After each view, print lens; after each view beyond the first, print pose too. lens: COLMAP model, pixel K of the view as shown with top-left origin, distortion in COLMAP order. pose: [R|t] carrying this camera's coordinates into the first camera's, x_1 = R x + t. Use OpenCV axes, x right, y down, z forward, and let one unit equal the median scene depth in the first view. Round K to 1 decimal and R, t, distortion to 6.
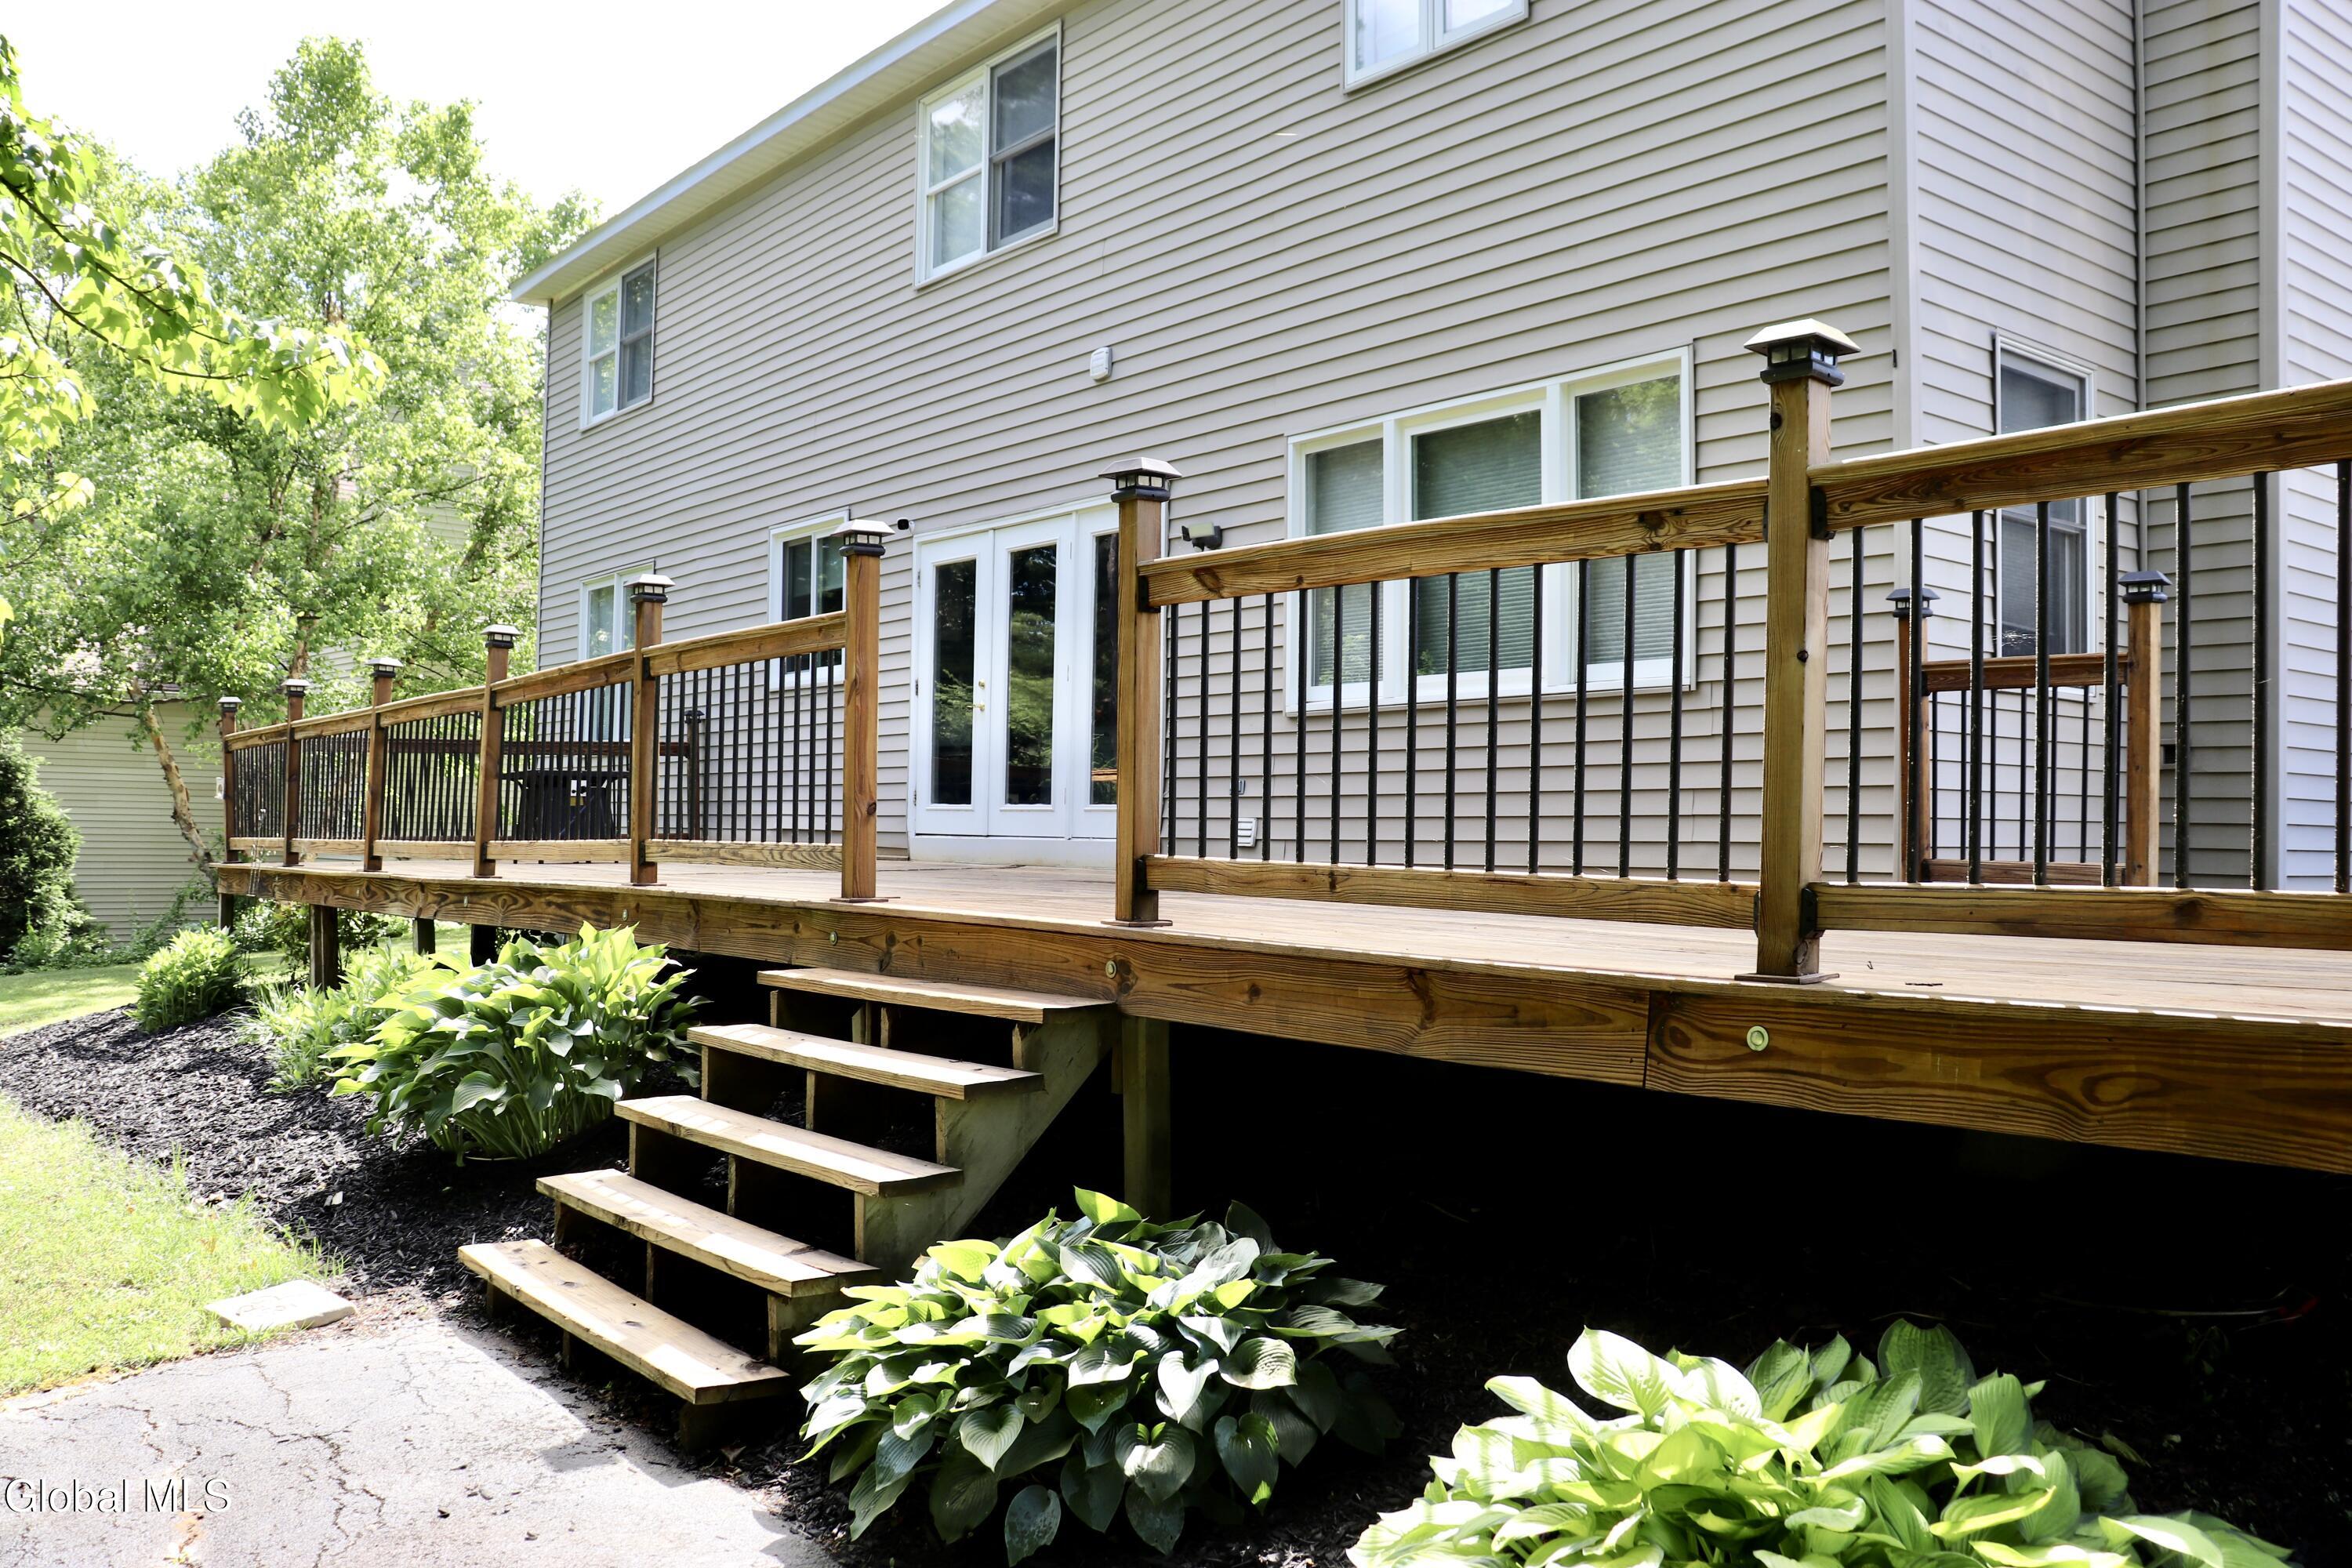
lens RADIAL K [[1957.8, 0, 1144.4], [0, 1957.8, 735.1], [0, 0, 1]] dist [-0.191150, 0.192839]
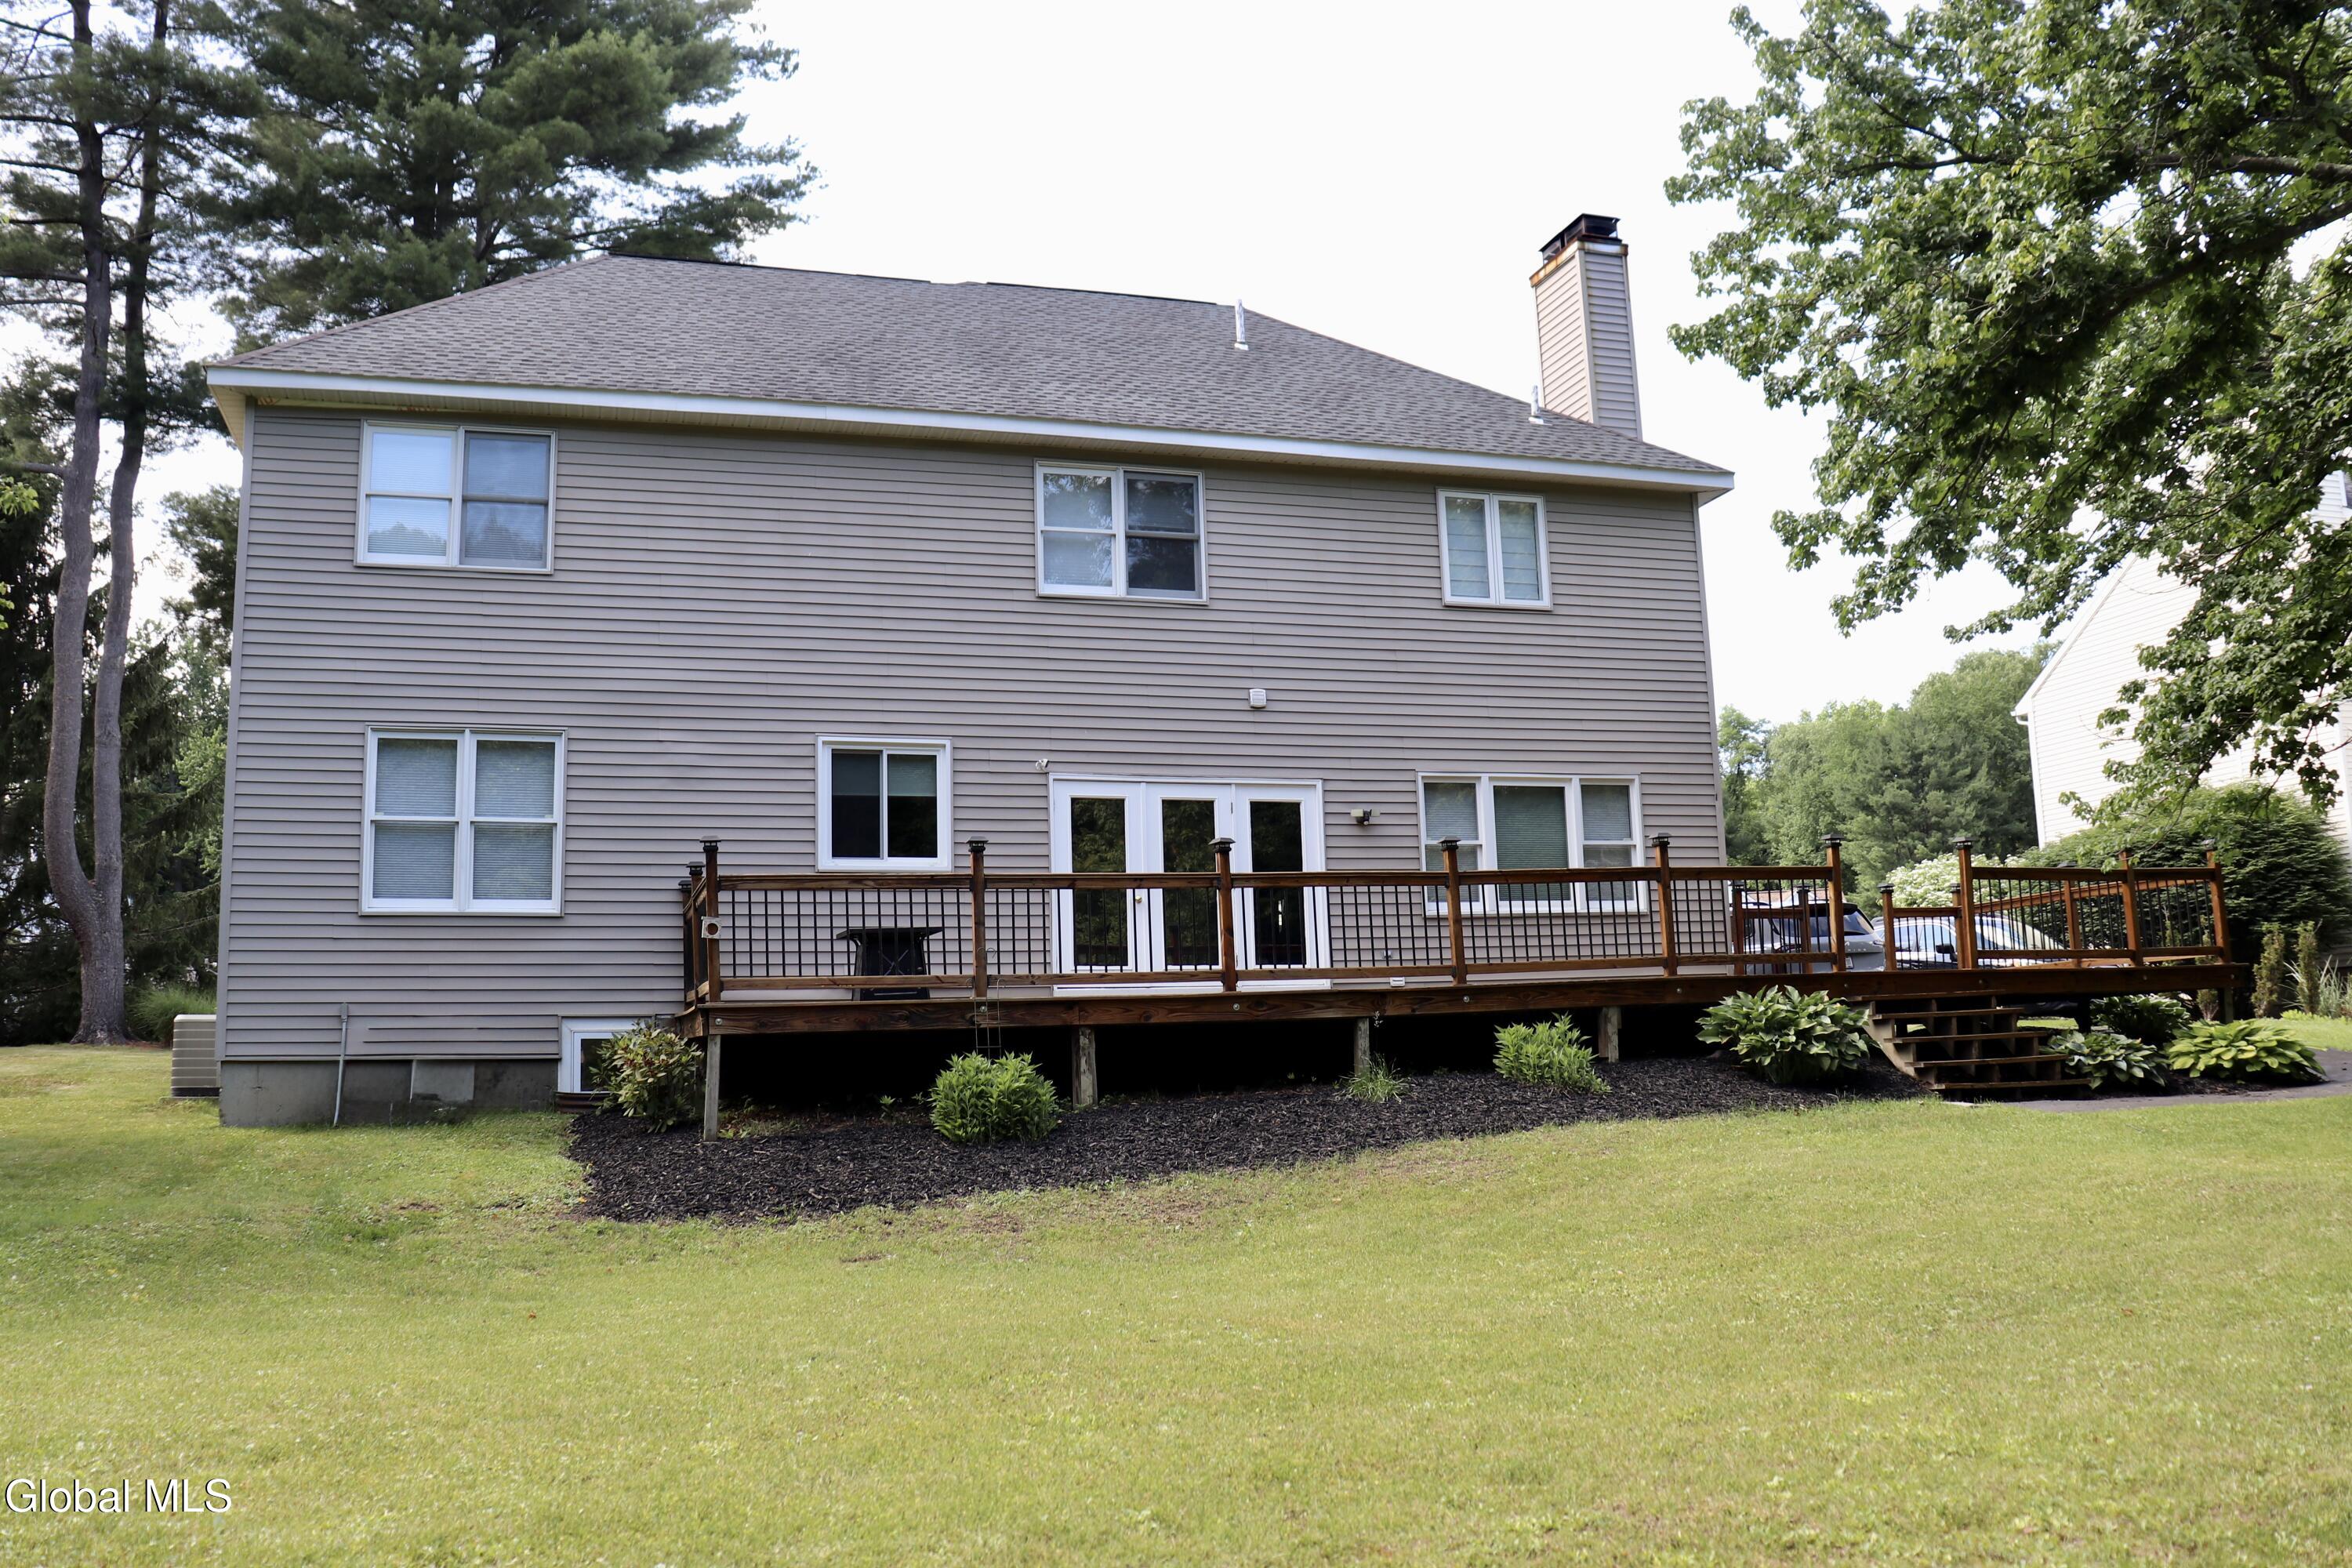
lens RADIAL K [[1957.8, 0, 1144.4], [0, 1957.8, 735.1], [0, 0, 1]] dist [-0.191150, 0.192839]
pose [[0.354722, 0.154529, 0.922113, -1.493981], [-0.009947, 0.986815, -0.161546, 0.103223], [-0.934919, 0.048132, 0.351582, 0.475969]]
